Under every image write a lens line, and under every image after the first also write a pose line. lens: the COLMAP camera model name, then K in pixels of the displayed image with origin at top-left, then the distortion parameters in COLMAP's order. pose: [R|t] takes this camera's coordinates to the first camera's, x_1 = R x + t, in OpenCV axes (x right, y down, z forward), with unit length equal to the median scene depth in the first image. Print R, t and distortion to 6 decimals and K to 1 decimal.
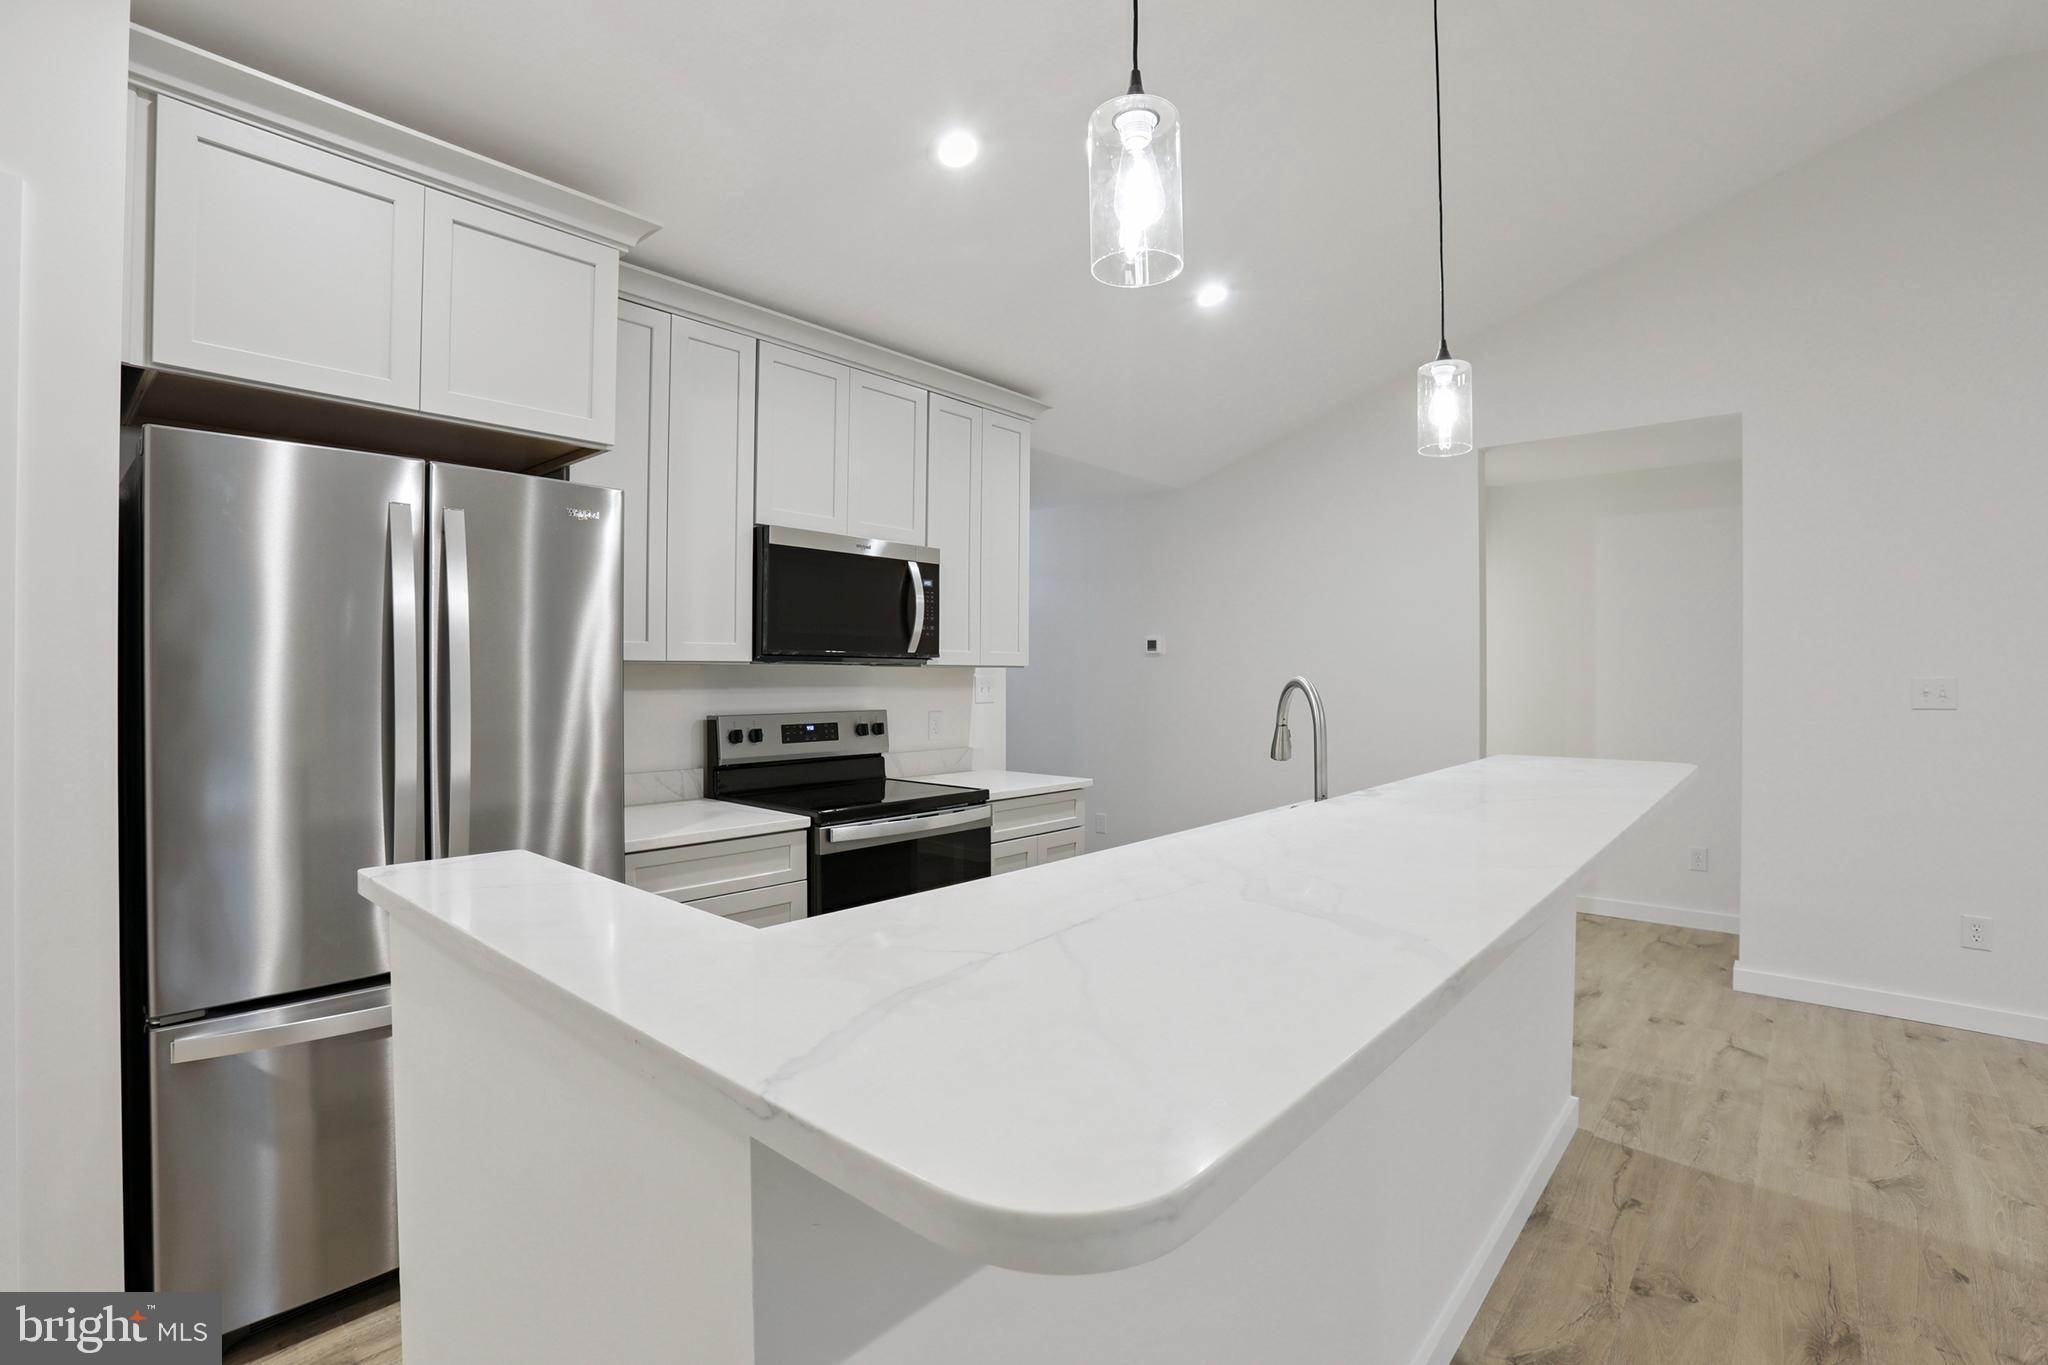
lens RADIAL K [[925.8, 0, 1013.4], [0, 925.8, 678.5], [0, 0, 1]] dist [-0.074679, 0.023291]
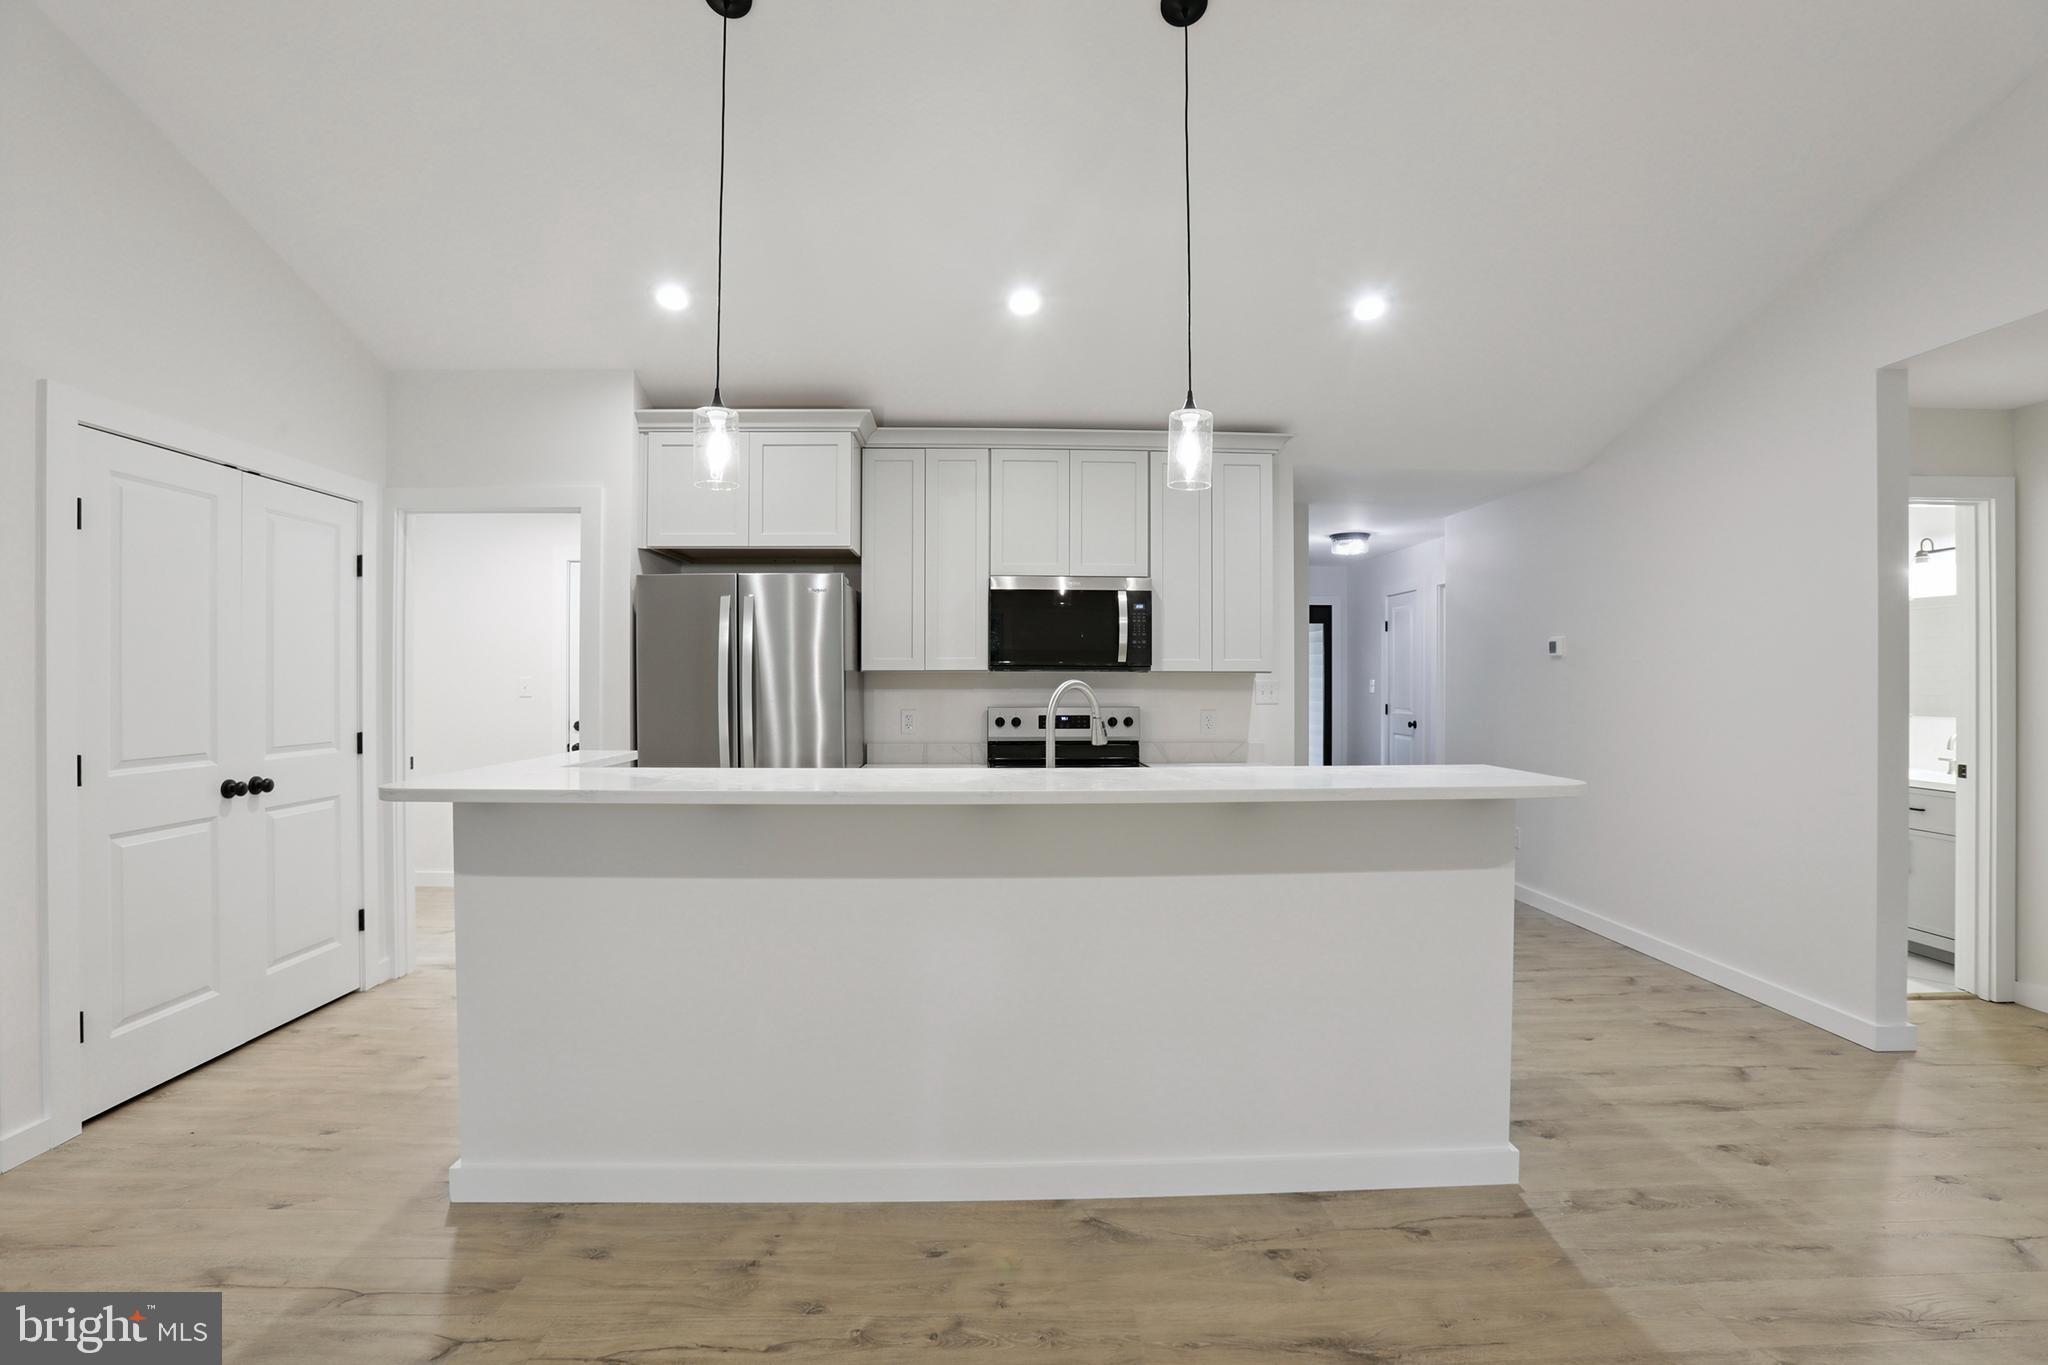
lens RADIAL K [[925.8, 0, 1013.4], [0, 925.8, 678.5], [0, 0, 1]] dist [-0.074679, 0.023291]
pose [[0.687266, -0.001907, -0.726403, 0.803096], [-0.003440, 0.999977, -0.005879, 0.003238], [0.726398, 0.006539, 0.687243, 0.011415]]
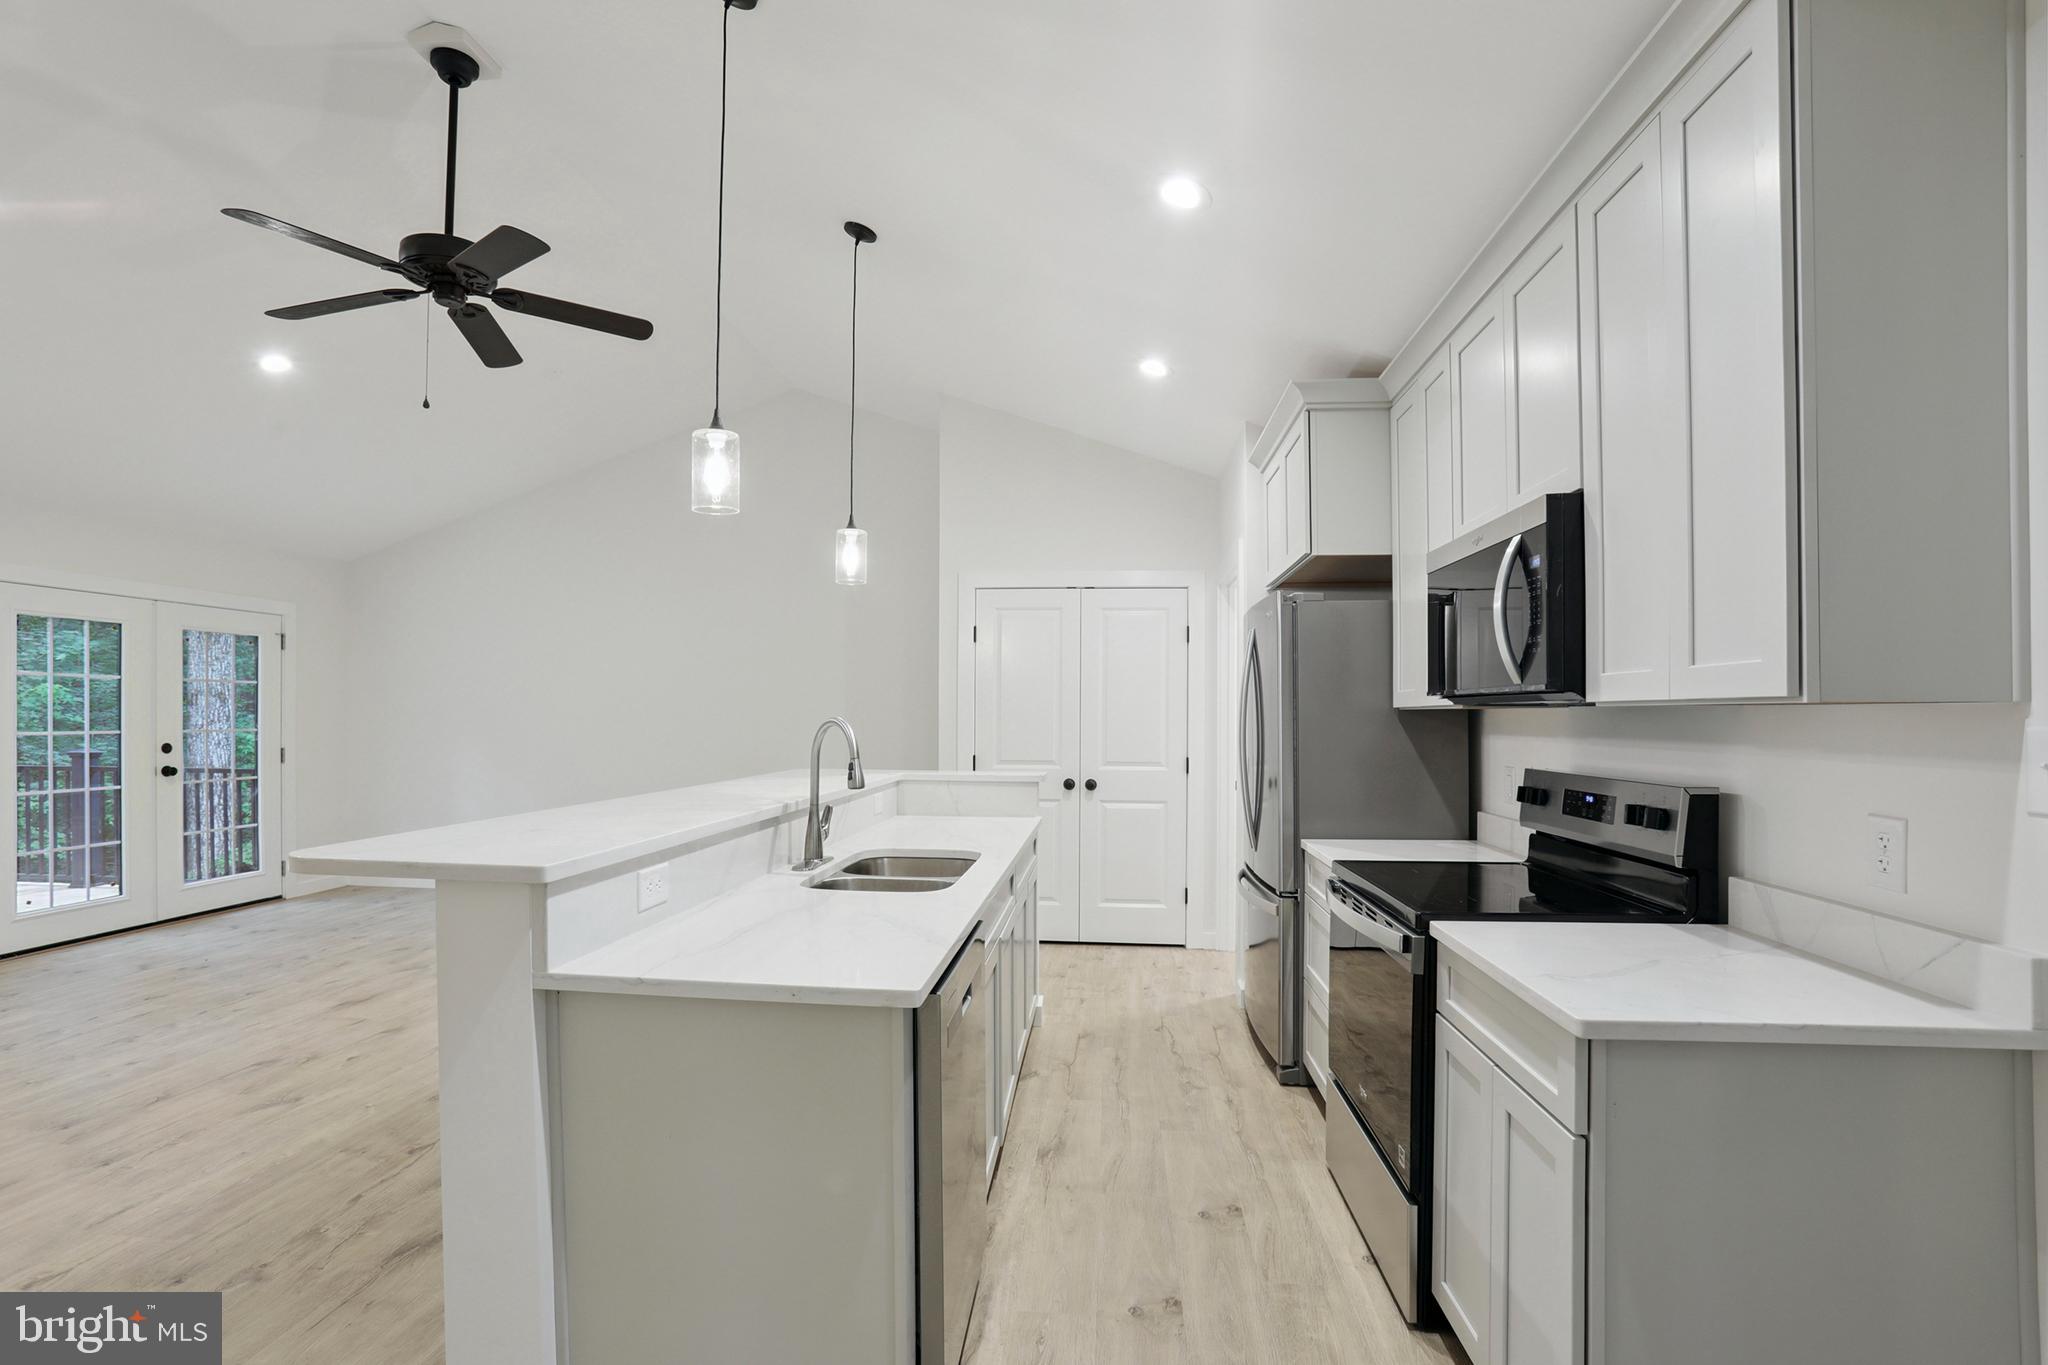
lens RADIAL K [[946.9, 0, 1019.3], [0, 946.9, 713.8], [0, 0, 1]] dist [-0.063595, 0.024763]
pose [[-0.807619, -0.008499, -0.589643, 0.585290], [-0.010483, 0.999945, -0.000055, -0.004797], [0.589611, 0.006137, -0.807664, 1.460262]]
